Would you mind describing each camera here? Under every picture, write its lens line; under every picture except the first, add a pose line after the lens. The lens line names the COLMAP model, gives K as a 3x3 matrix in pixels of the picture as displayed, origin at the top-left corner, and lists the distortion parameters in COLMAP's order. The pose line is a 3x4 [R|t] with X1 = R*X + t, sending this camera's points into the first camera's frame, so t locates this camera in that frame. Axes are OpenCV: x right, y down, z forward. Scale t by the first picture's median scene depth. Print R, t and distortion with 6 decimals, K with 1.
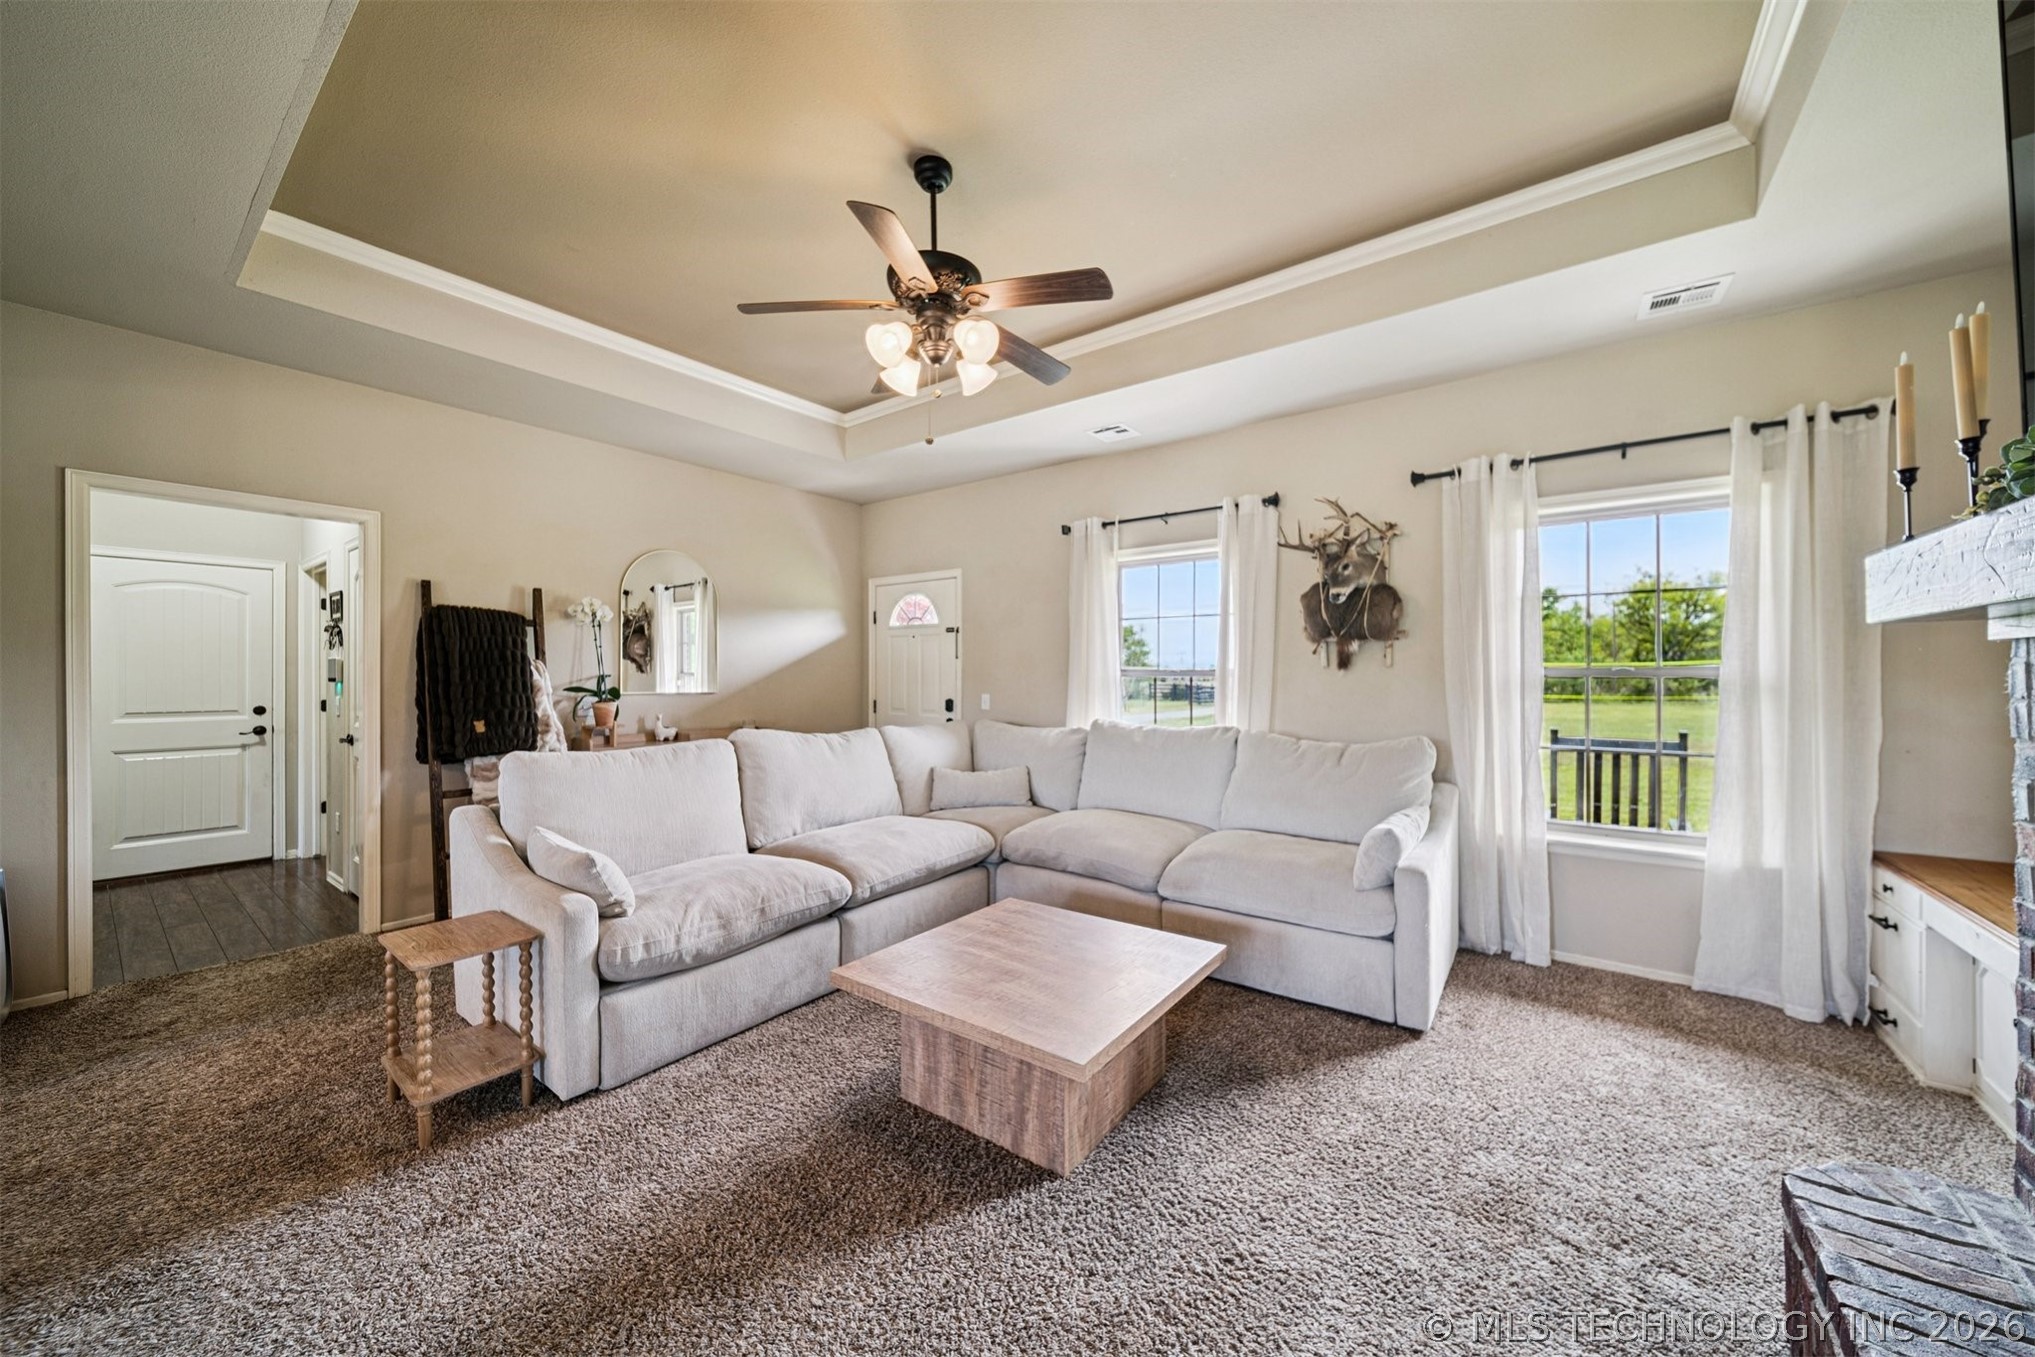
lens RADIAL K [[719.2, 0, 1034.1], [0, 719.2, 661.5], [0, 0, 1]] dist [-0.000362, -0.000049]
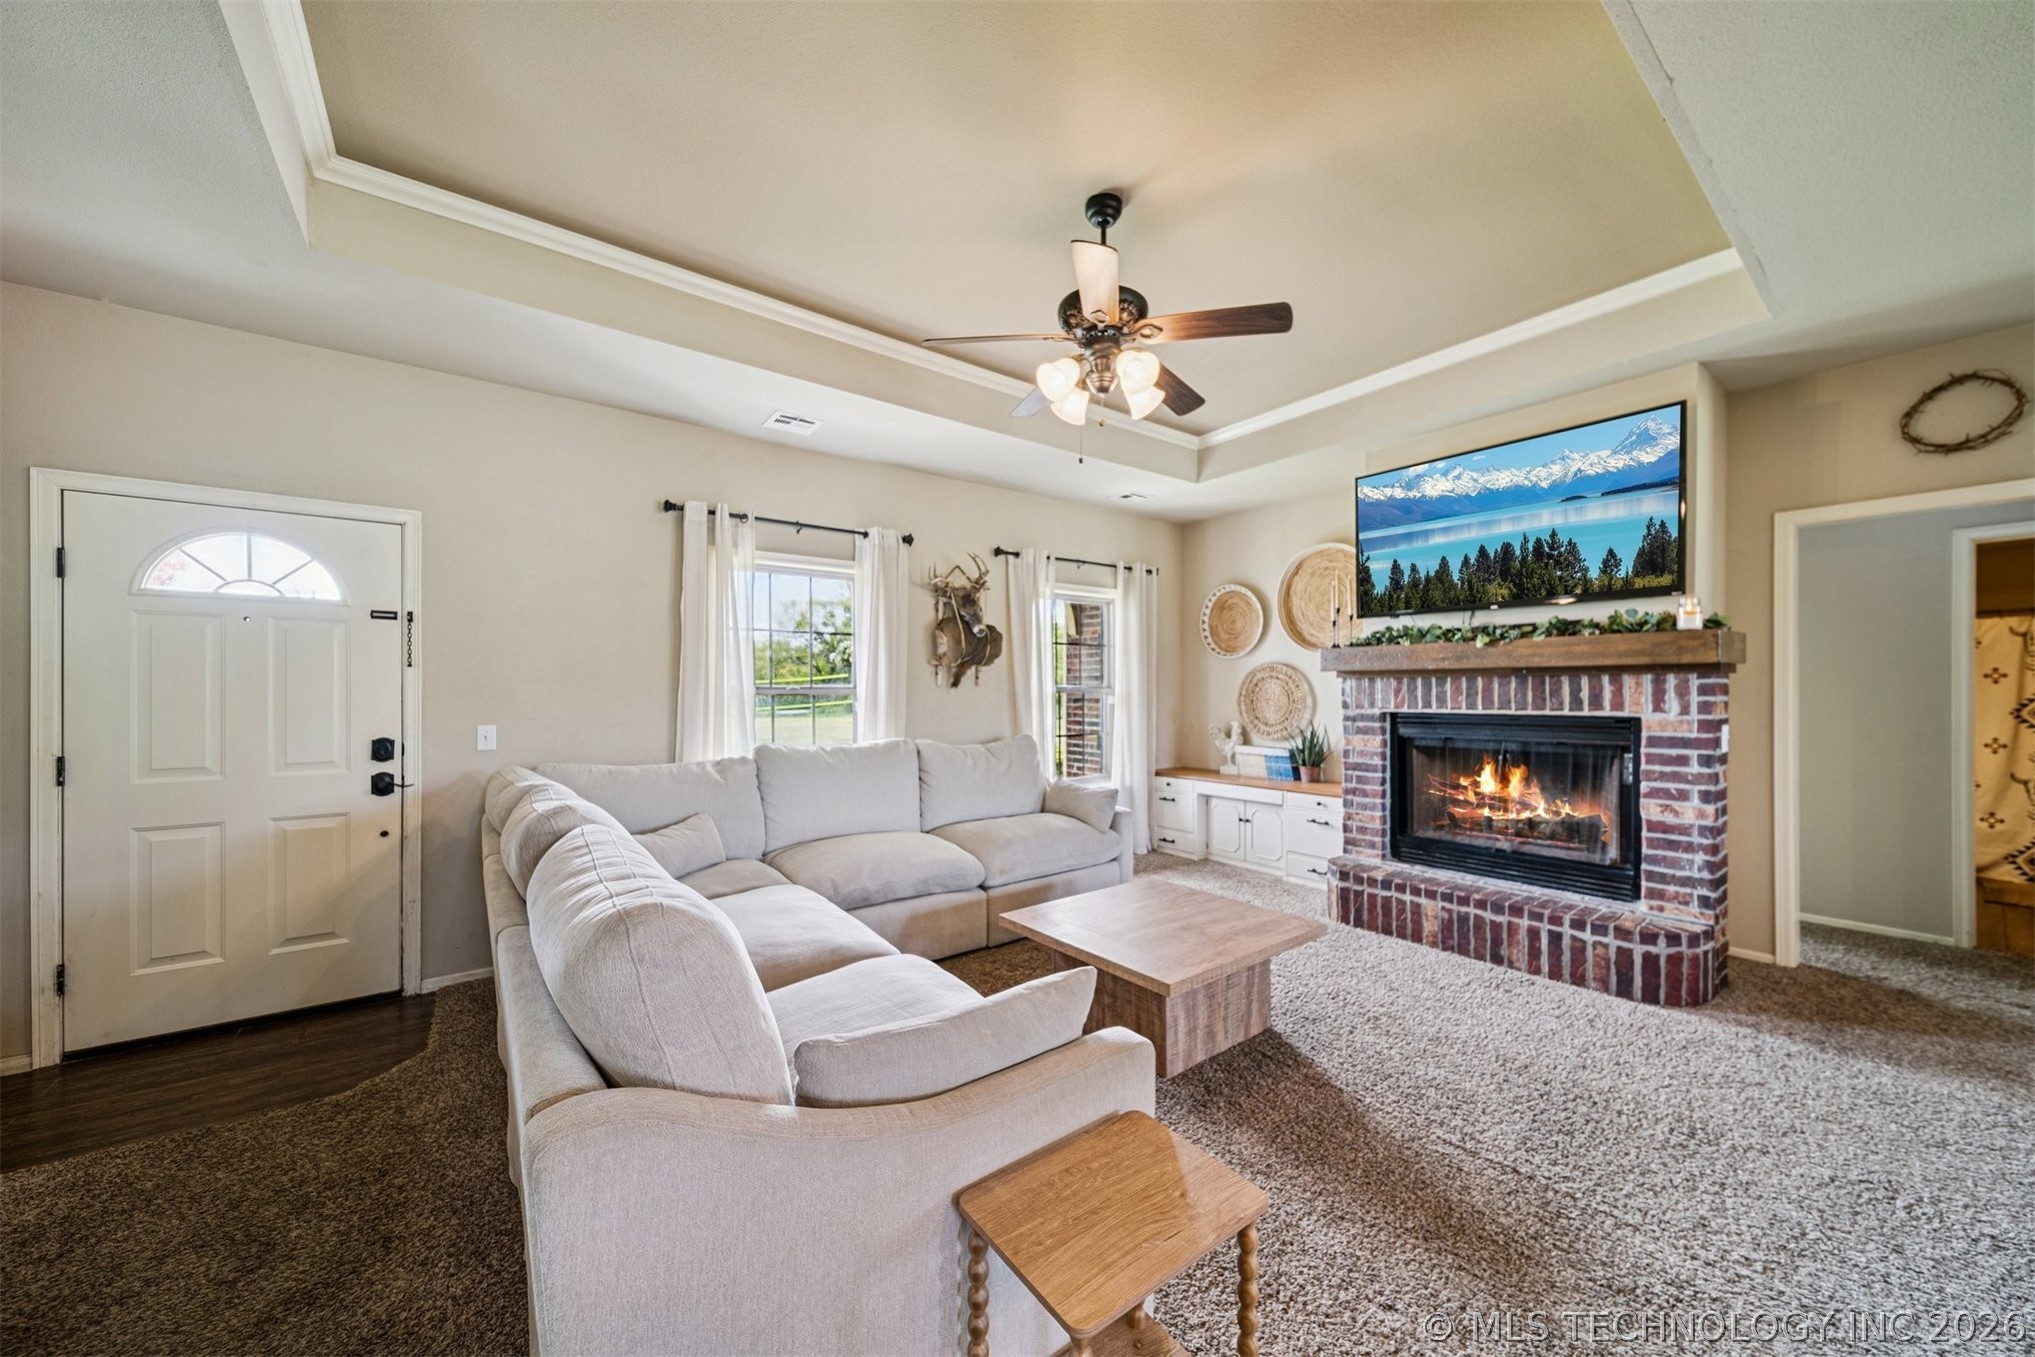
lens RADIAL K [[720.7, 0, 1023.4], [0, 720.7, 680.4], [0, 0, 1]] dist [0.002035, -0.001734]
pose [[0.276977, 0.013467, 0.960782, -0.717182], [-0.012788, 0.999865, -0.010328, 0.009100], [-0.960792, -0.009426, 0.277111, 0.502497]]
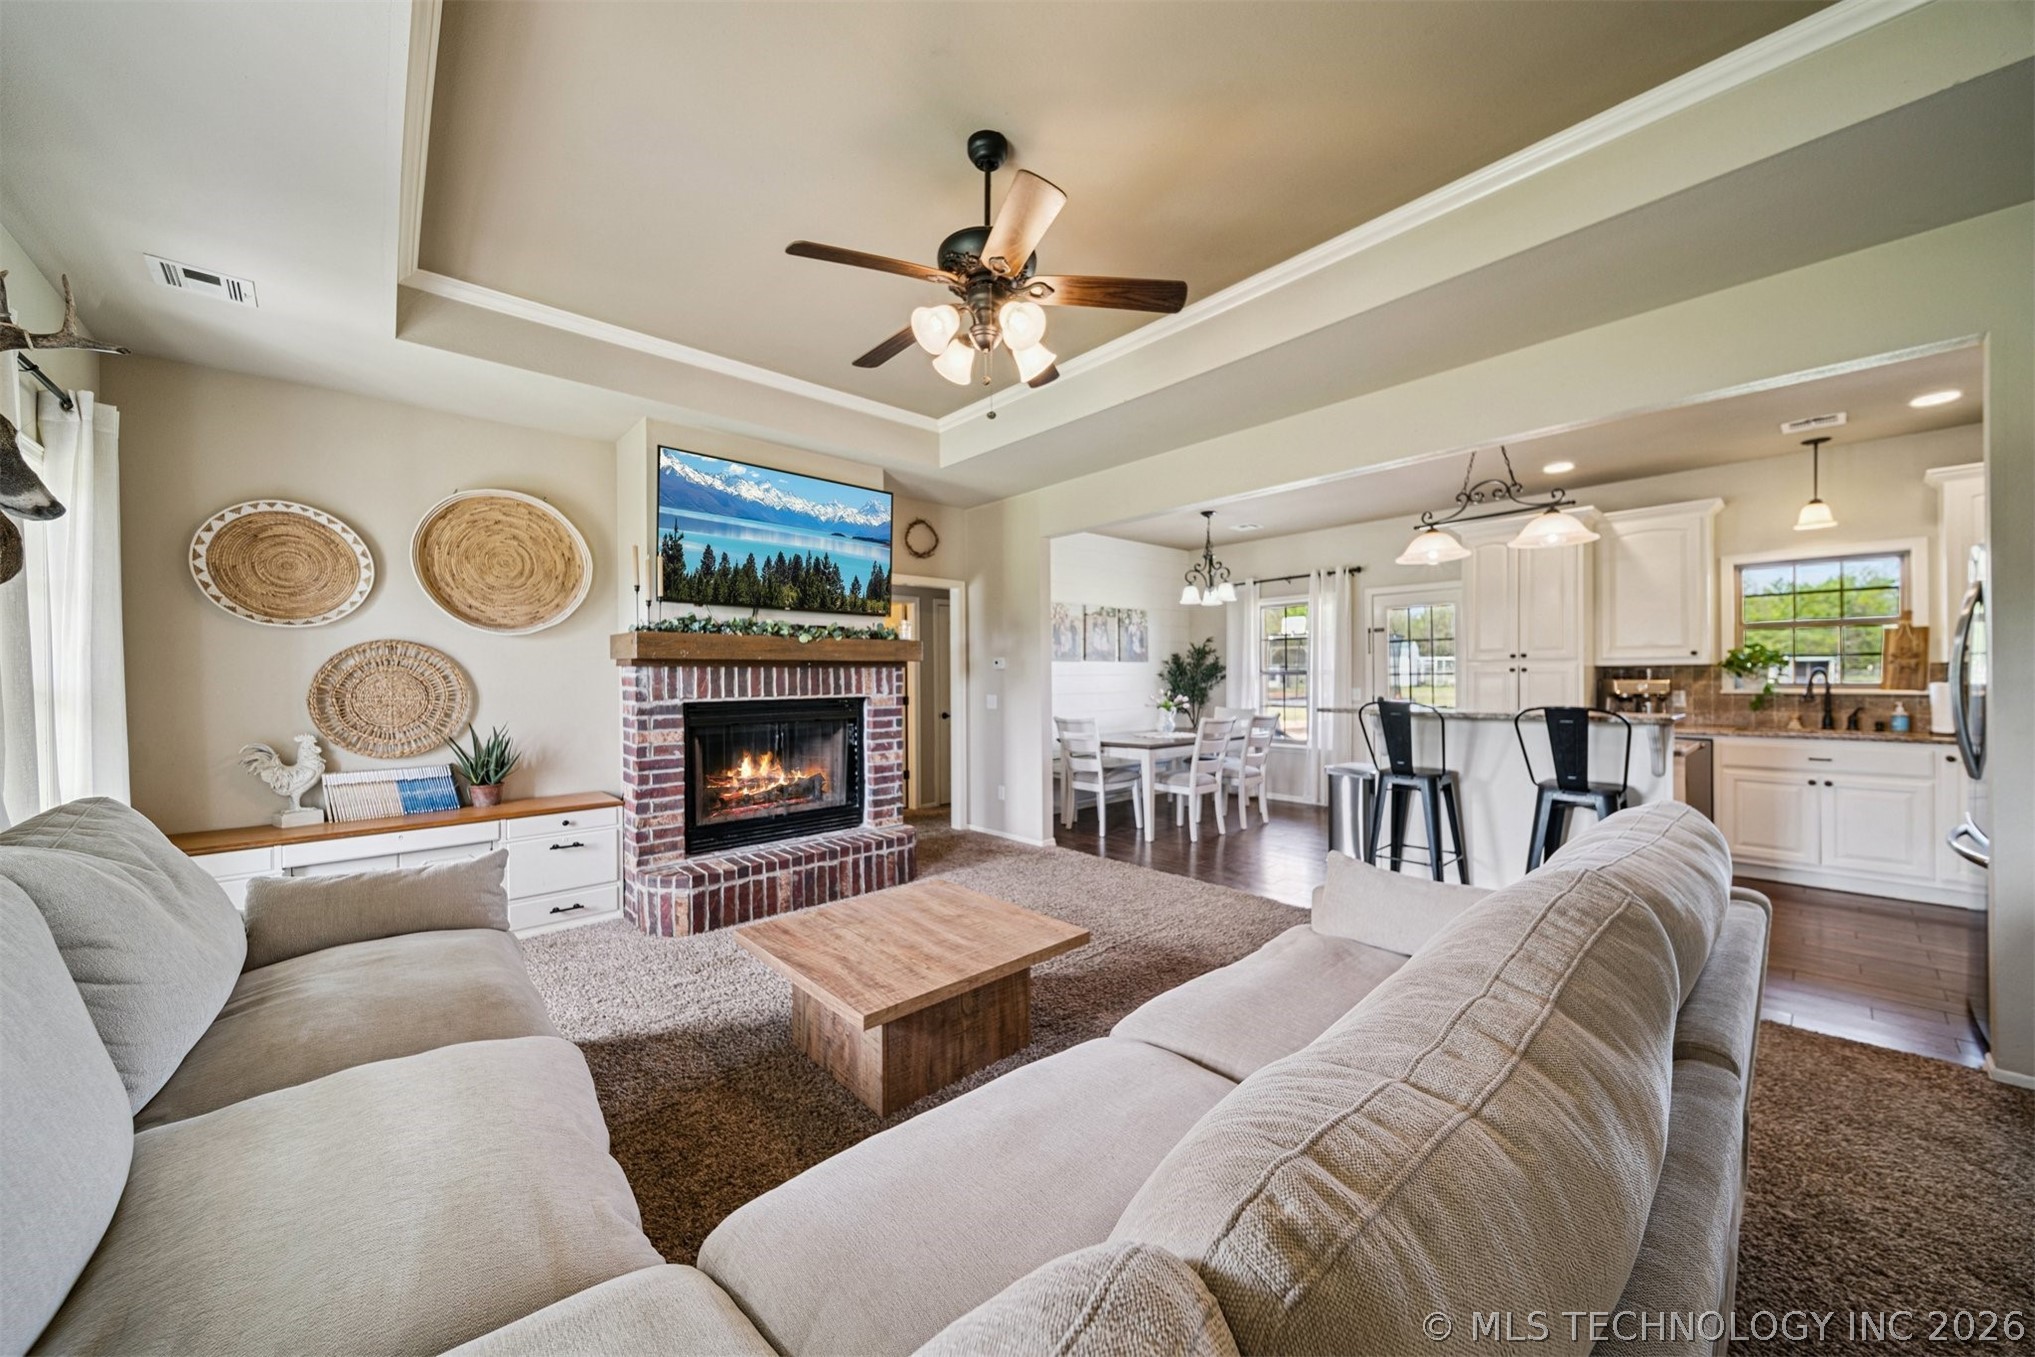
lens RADIAL K [[714.1, 0, 1027.6], [0, 714.1, 683.8], [0, 0, 1]] dist [0.001267, 0.000018]
pose [[-0.981542, 0.009266, 0.191023, -0.221537], [0.008057, 0.999942, -0.007105, 0.022303], [-0.191078, -0.005435, -0.981560, 1.164478]]
